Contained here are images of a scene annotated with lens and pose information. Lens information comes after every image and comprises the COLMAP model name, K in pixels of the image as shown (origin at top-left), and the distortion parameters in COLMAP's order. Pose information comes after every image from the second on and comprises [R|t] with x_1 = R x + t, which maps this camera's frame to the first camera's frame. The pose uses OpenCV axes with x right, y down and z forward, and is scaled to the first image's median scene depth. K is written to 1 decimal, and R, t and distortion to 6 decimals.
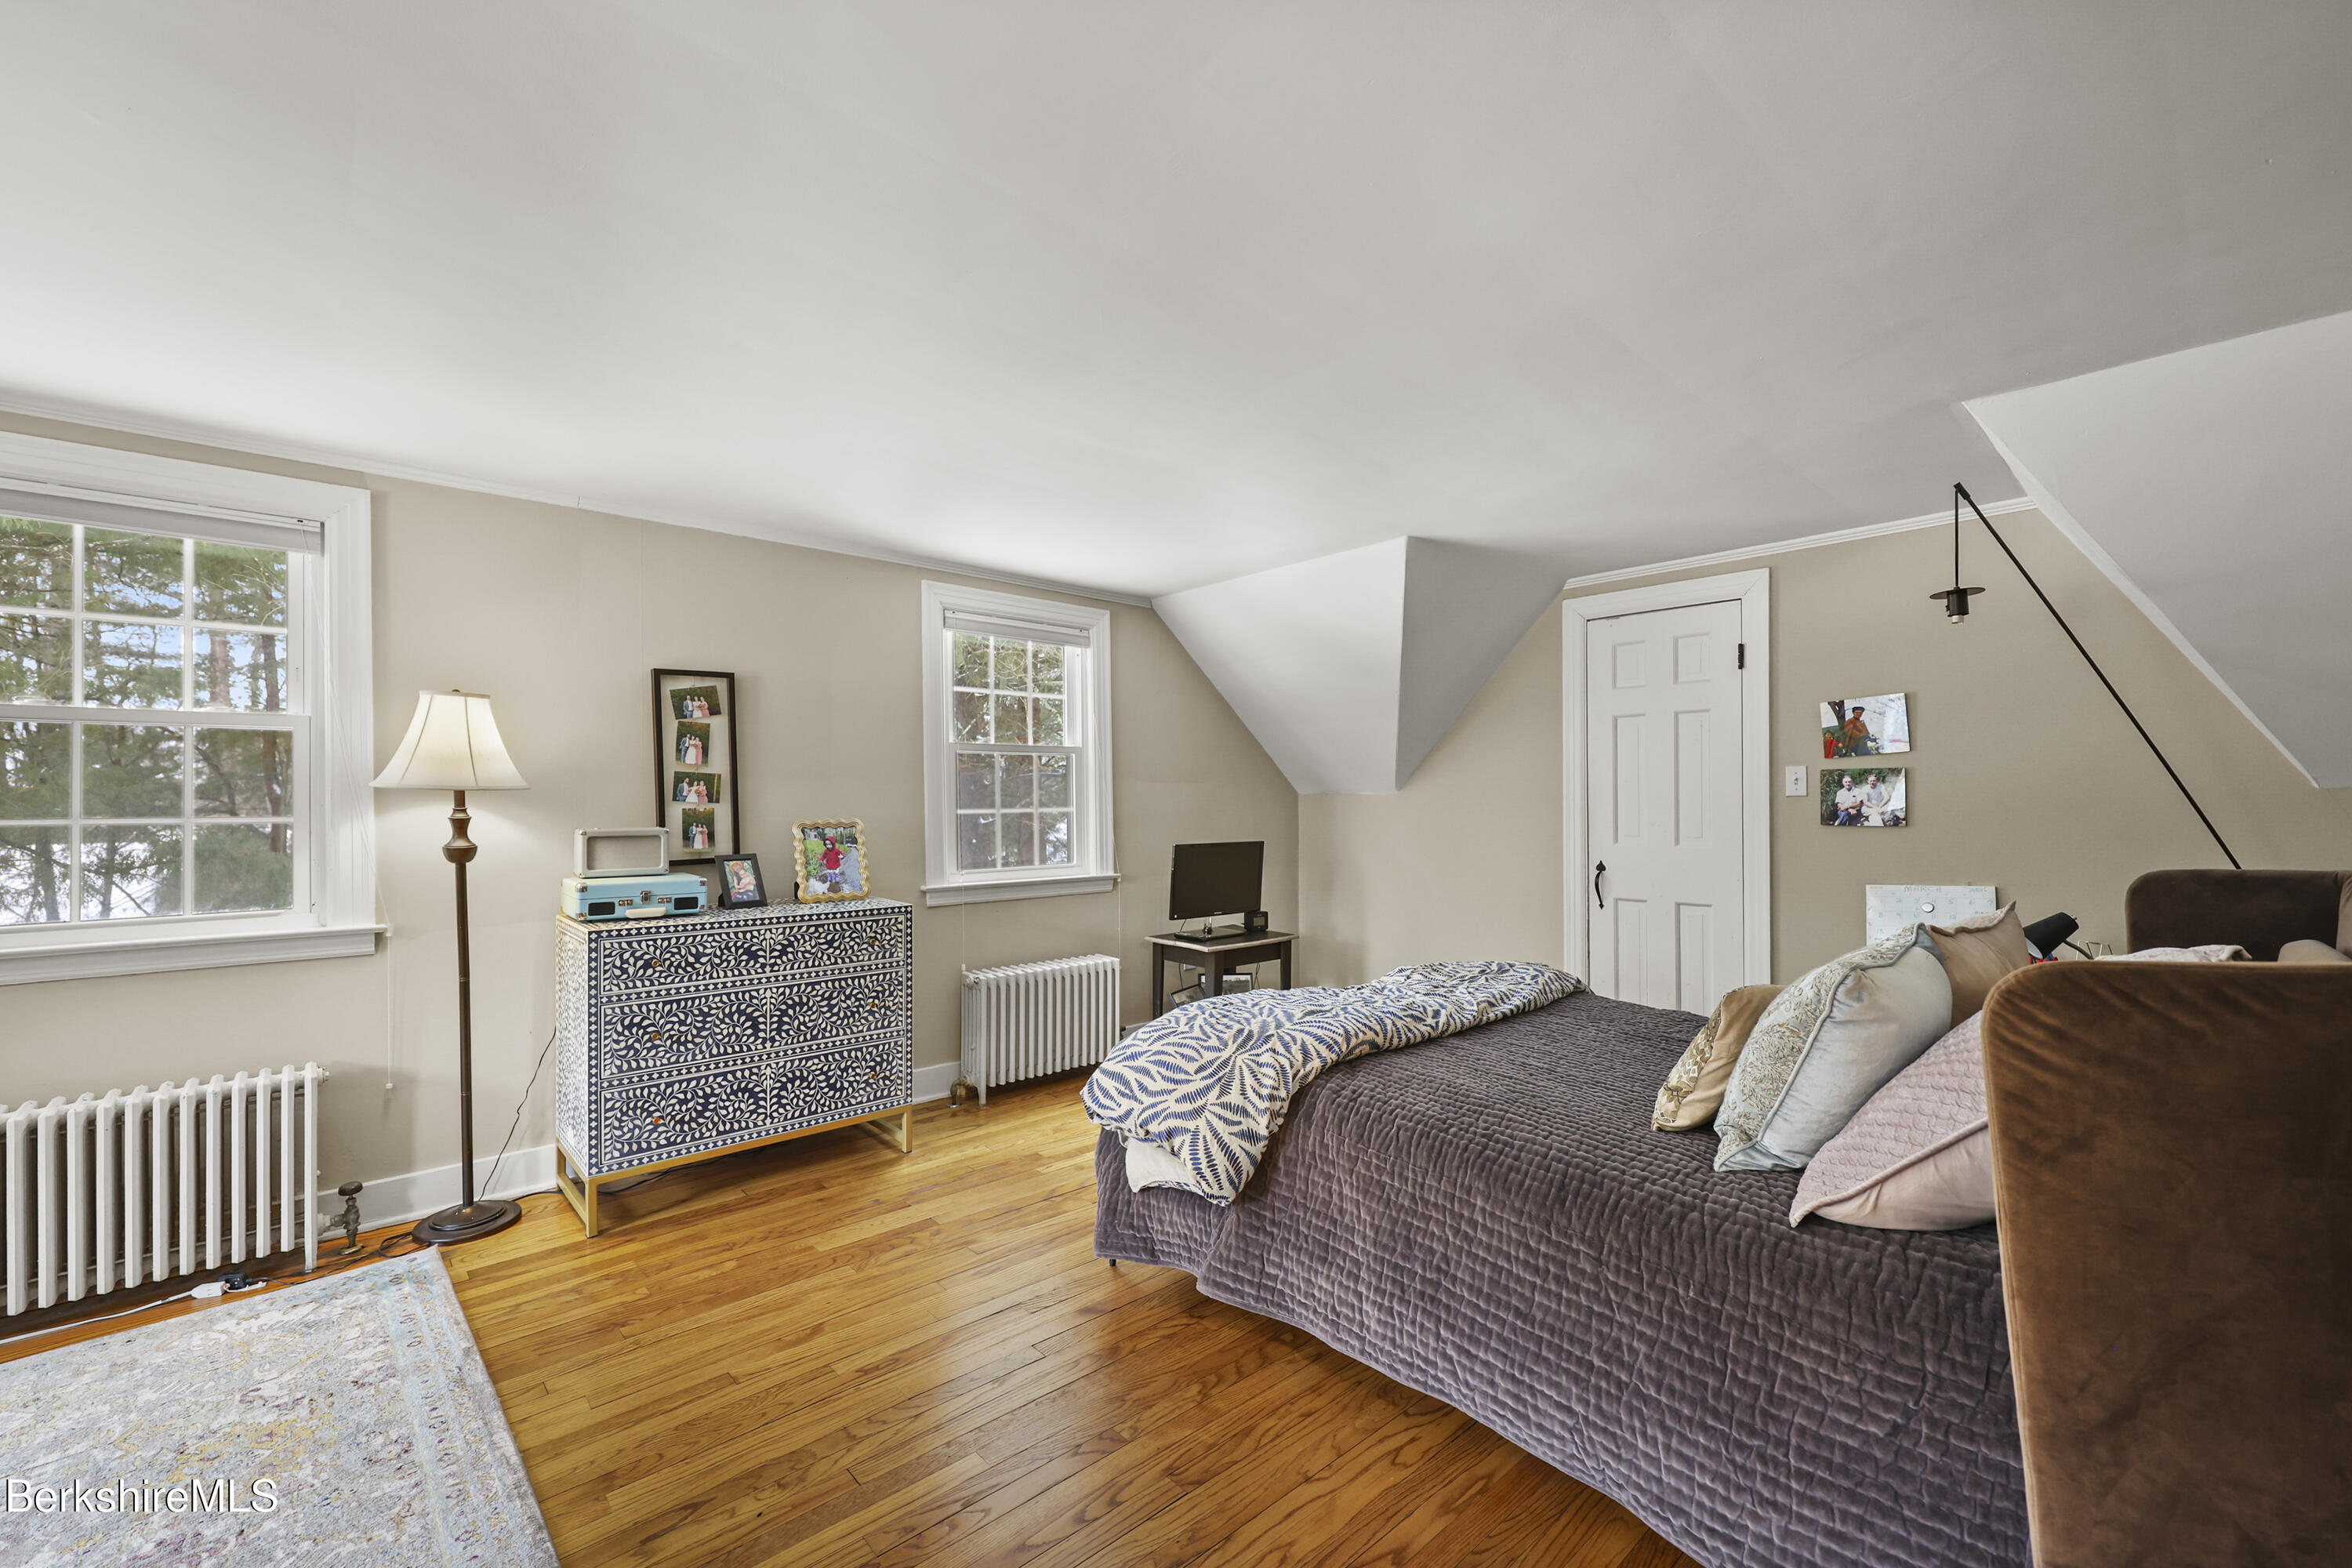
lens RADIAL K [[974.9, 0, 1184.1], [0, 974.9, 795.3], [0, 0, 1]] dist [-0.002938, 0.000263]
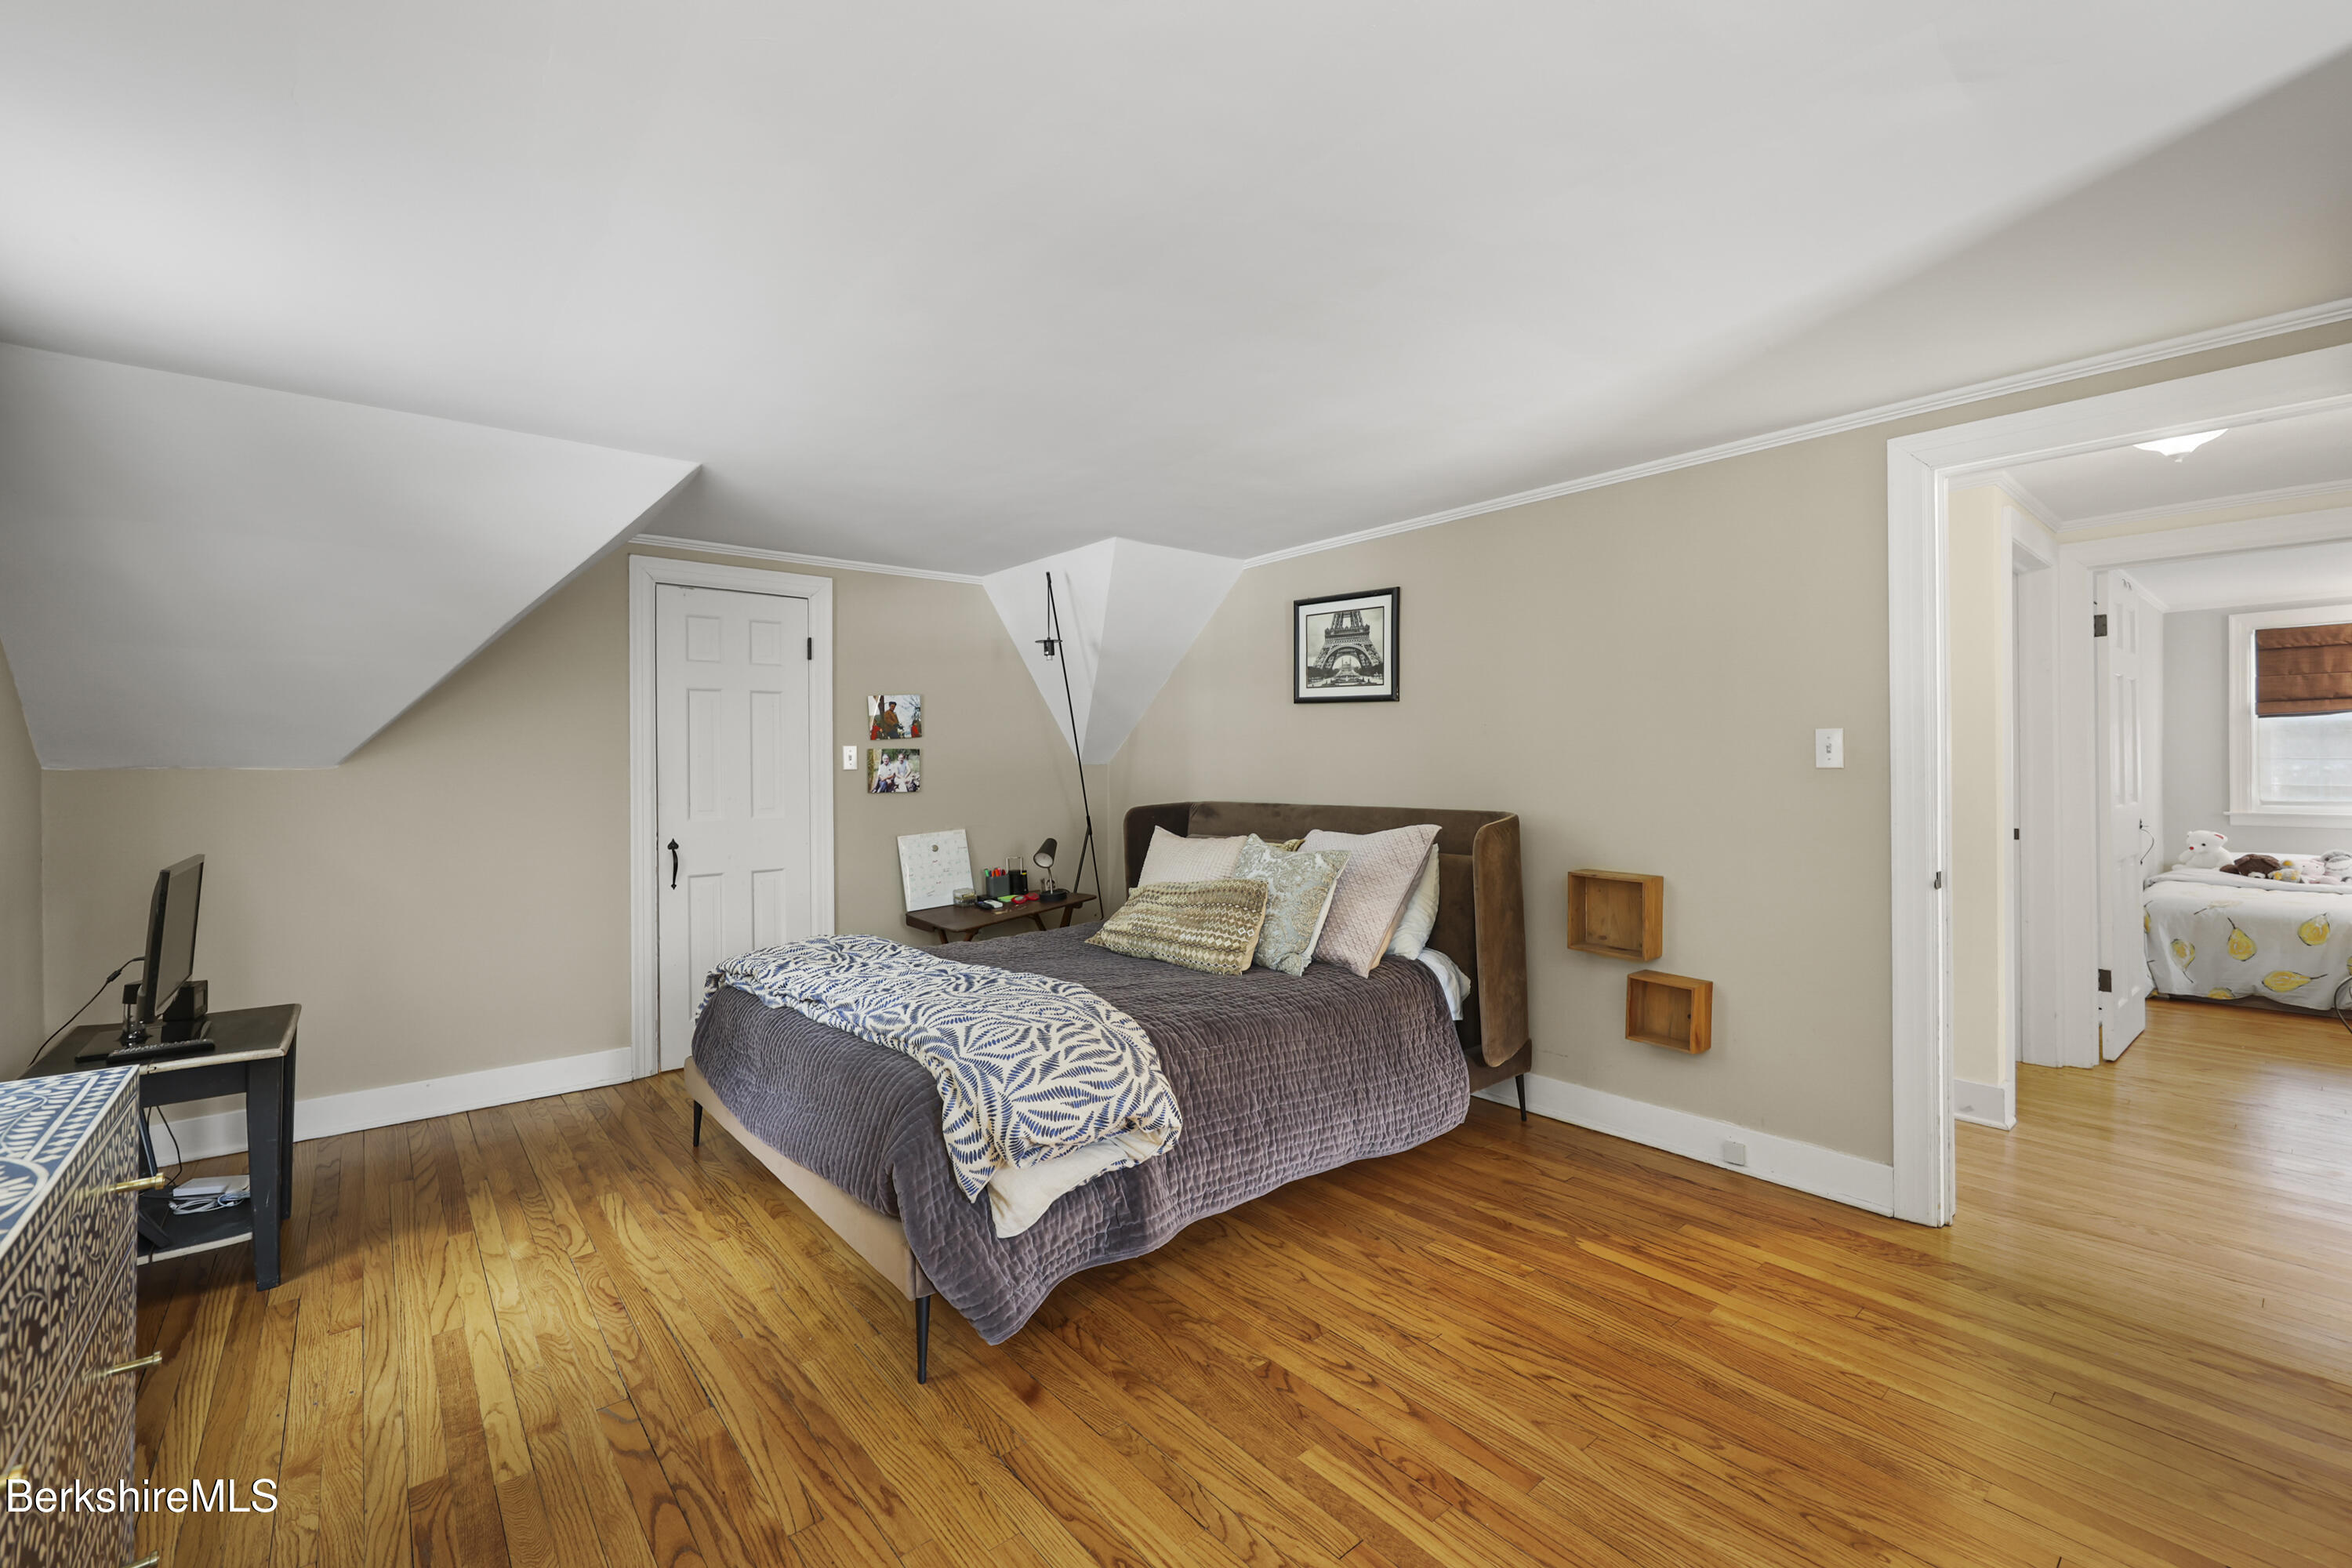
lens RADIAL K [[969.1, 0, 1176.0], [0, 969.1, 784.0], [0, 0, 1]] dist [-0.001767, 0.000050]
pose [[0.047972, -0.015807, 0.998724, -0.598718], [0.005609, 0.999863, 0.015555, 0.001825], [-0.998833, 0.004856, 0.048054, 0.556618]]
